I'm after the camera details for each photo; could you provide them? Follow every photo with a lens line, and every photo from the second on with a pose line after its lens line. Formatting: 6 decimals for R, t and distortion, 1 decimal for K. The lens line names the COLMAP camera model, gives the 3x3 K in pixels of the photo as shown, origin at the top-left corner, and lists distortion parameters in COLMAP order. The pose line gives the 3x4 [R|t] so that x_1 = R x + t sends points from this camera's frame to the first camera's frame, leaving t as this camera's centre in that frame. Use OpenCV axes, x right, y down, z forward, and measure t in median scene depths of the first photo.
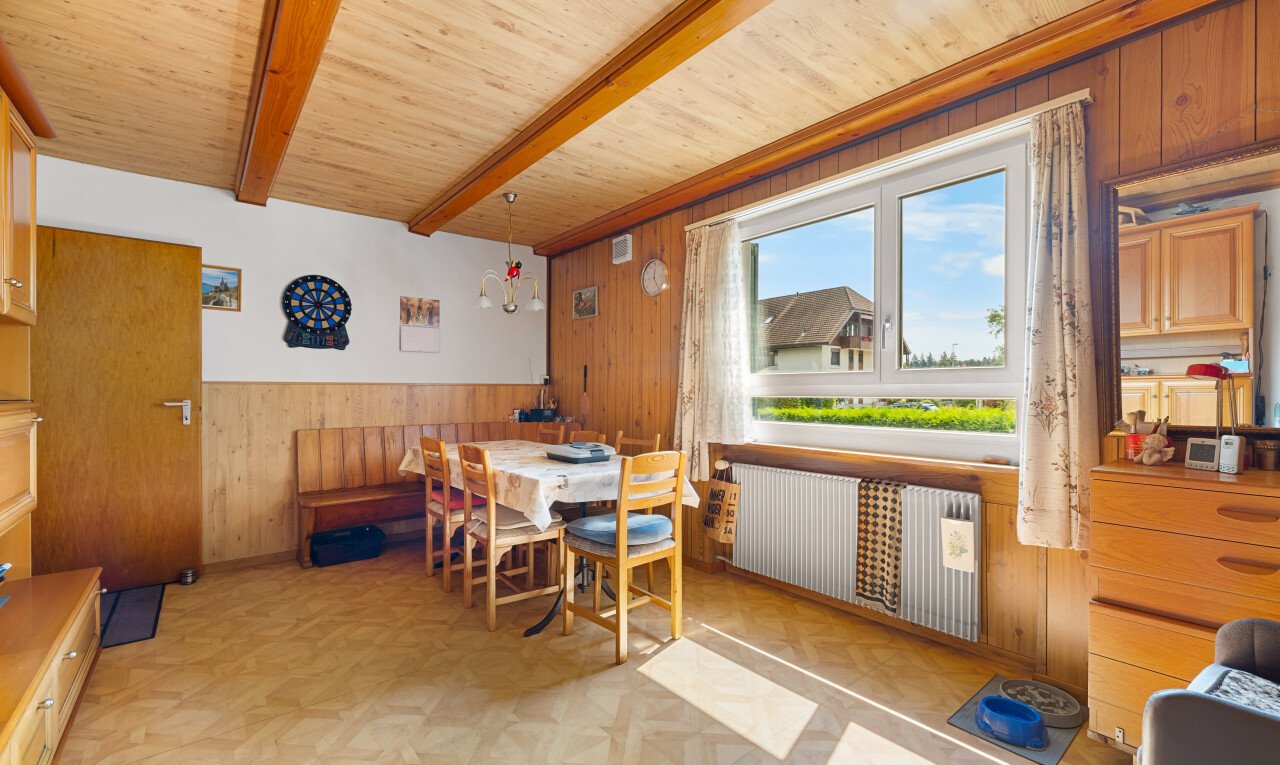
lens RADIAL K [[543.1, 0, 640.0], [0, 543.1, 382.5], [0, 0, 1]] dist [-0.000054, 0.000011]
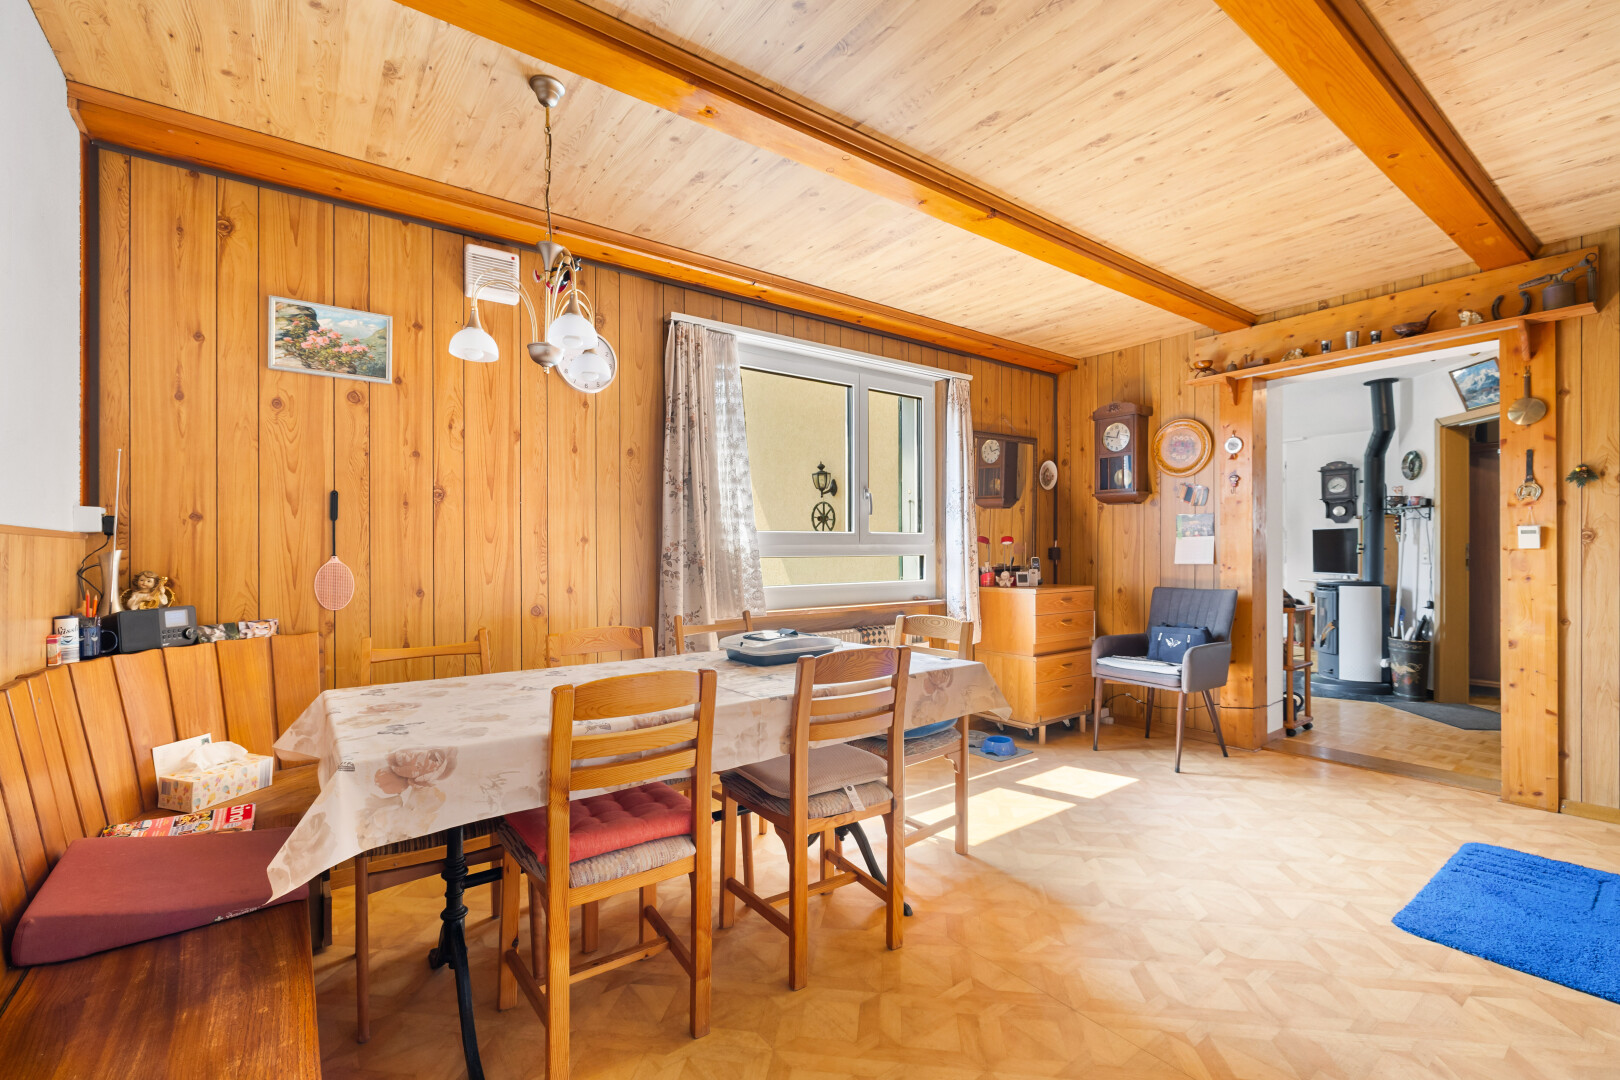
lens RADIAL K [[684.7, 0, 810.0], [0, 684.7, 540.0], [0, 0, 1]] dist [0.001301, 0.000059]
pose [[0.050679, 0.023035, 0.998449, -0.908174], [-0.001833, 0.999734, -0.022972, 0.025239], [-0.998713, -0.000666, 0.050708, 0.923342]]
